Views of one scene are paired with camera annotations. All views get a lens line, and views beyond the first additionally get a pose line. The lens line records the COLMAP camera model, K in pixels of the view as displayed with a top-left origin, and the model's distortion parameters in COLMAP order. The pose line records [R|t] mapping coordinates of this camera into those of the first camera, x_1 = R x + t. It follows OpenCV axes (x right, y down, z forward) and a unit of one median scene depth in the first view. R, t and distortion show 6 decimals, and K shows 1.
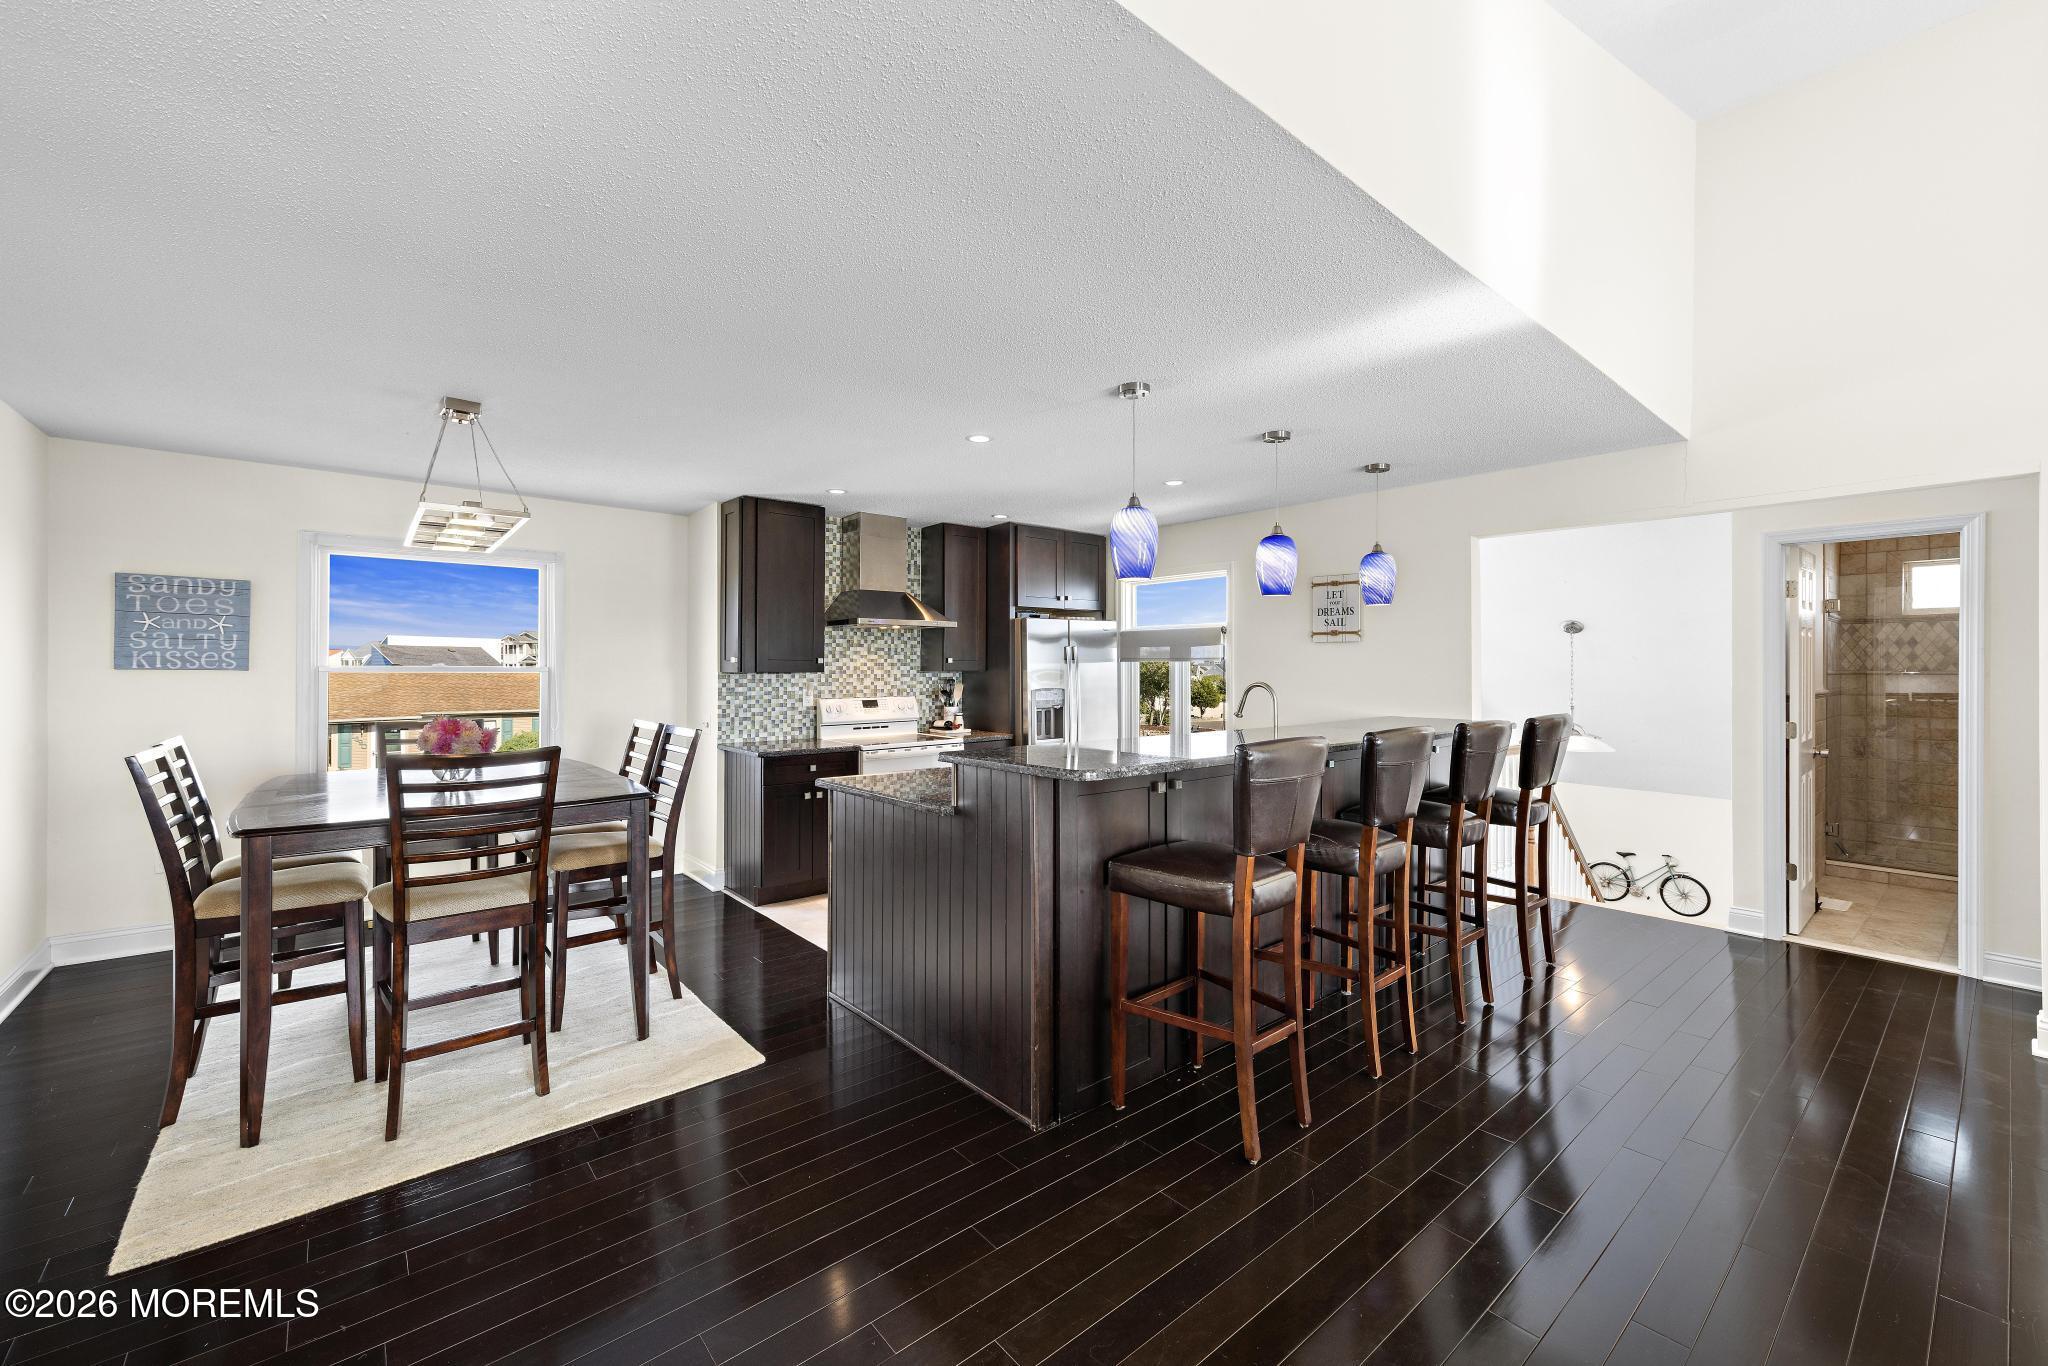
lens RADIAL K [[813.3, 0, 1027.3], [0, 813.3, 671.5], [0, 0, 1]] dist [0.007546, -0.001356]
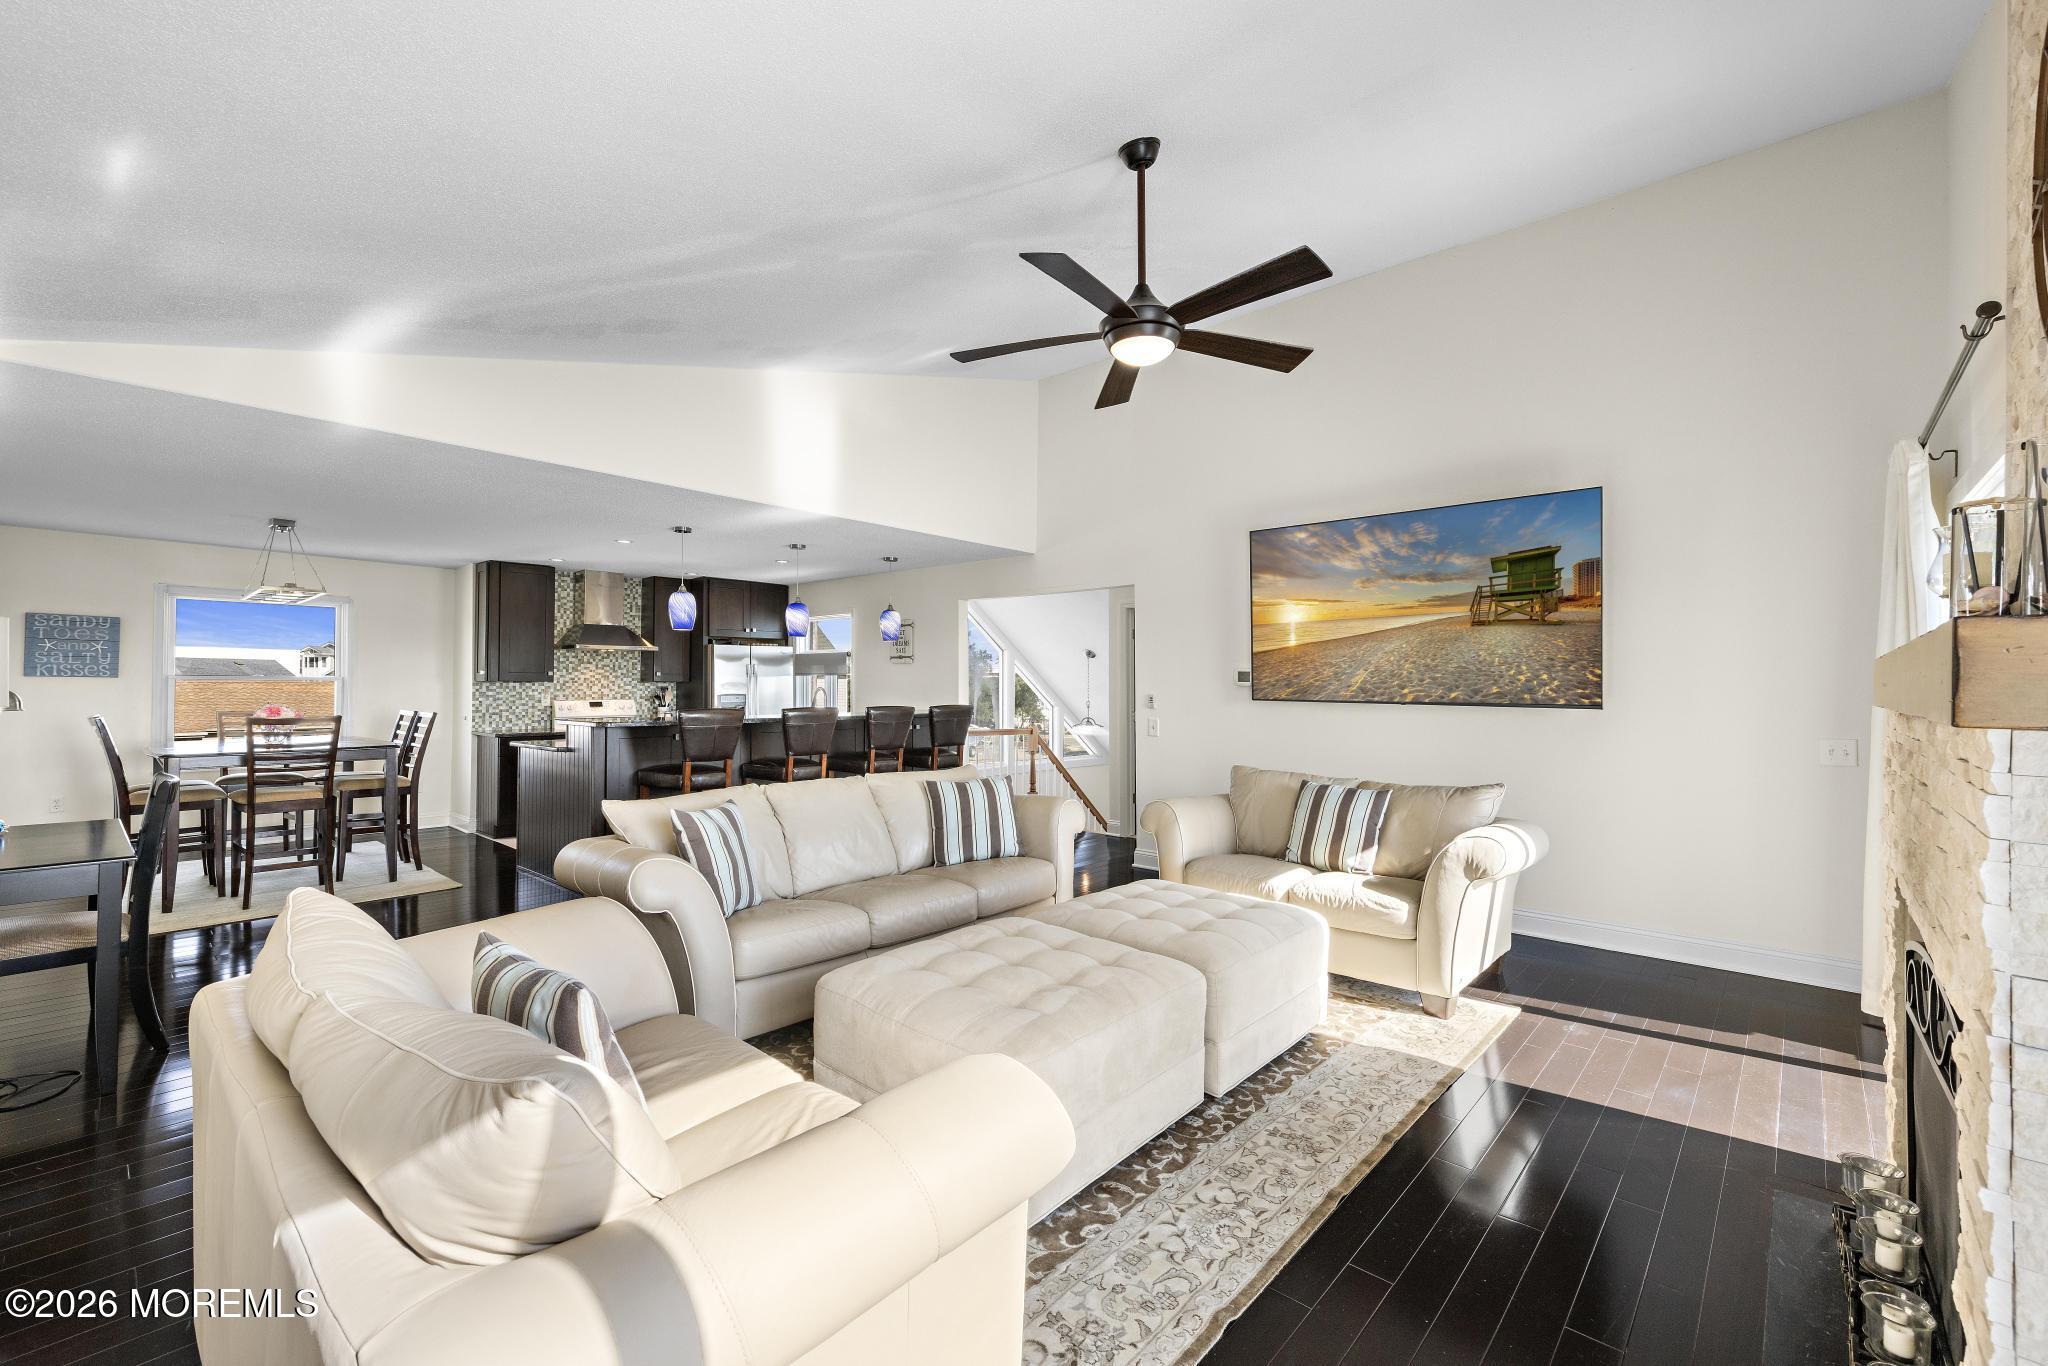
lens RADIAL K [[849.6, 0, 1031.0], [0, 849.6, 682.0], [0, 0, 1]] dist [0.003545, -0.000937]
pose [[0.990602, 0.003353, 0.136737, 0.366222], [-0.002157, 0.999958, -0.008895, 0.012804], [-0.136761, 0.008516, 0.990567, -0.580998]]
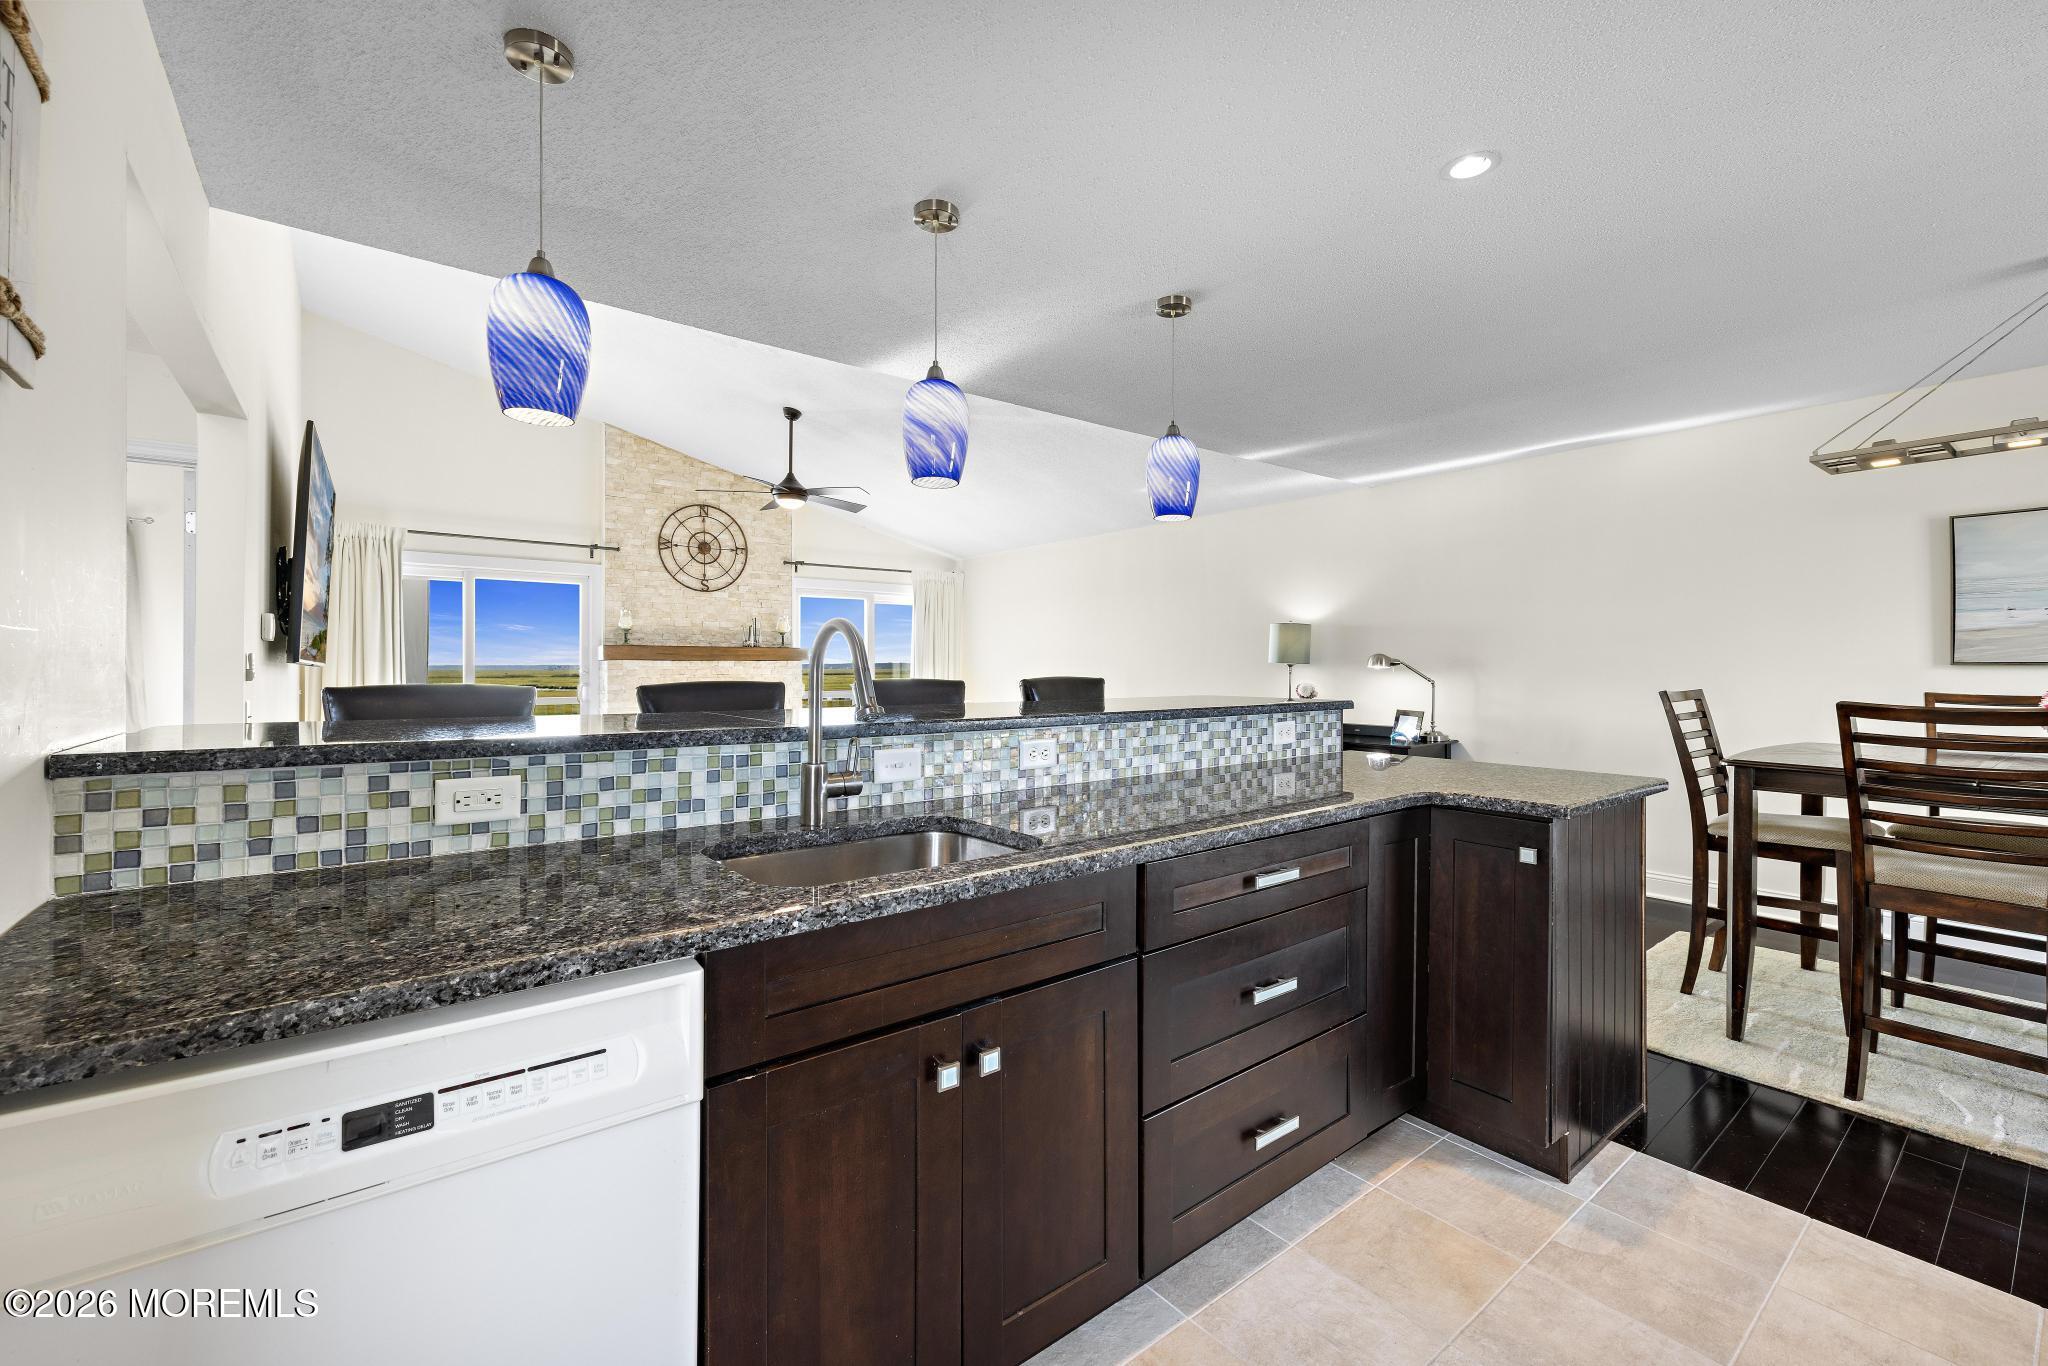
lens RADIAL K [[849.6, 0, 1045.3], [0, 849.6, 676.0], [0, 0, 1]] dist [0.003545, -0.000937]
pose [[-0.999986, 0.001441, 0.005065, 0.144290], [0.001498, 0.999935, 0.011307, 0.026040], [-0.005048, 0.011314, -0.999923, 1.051475]]
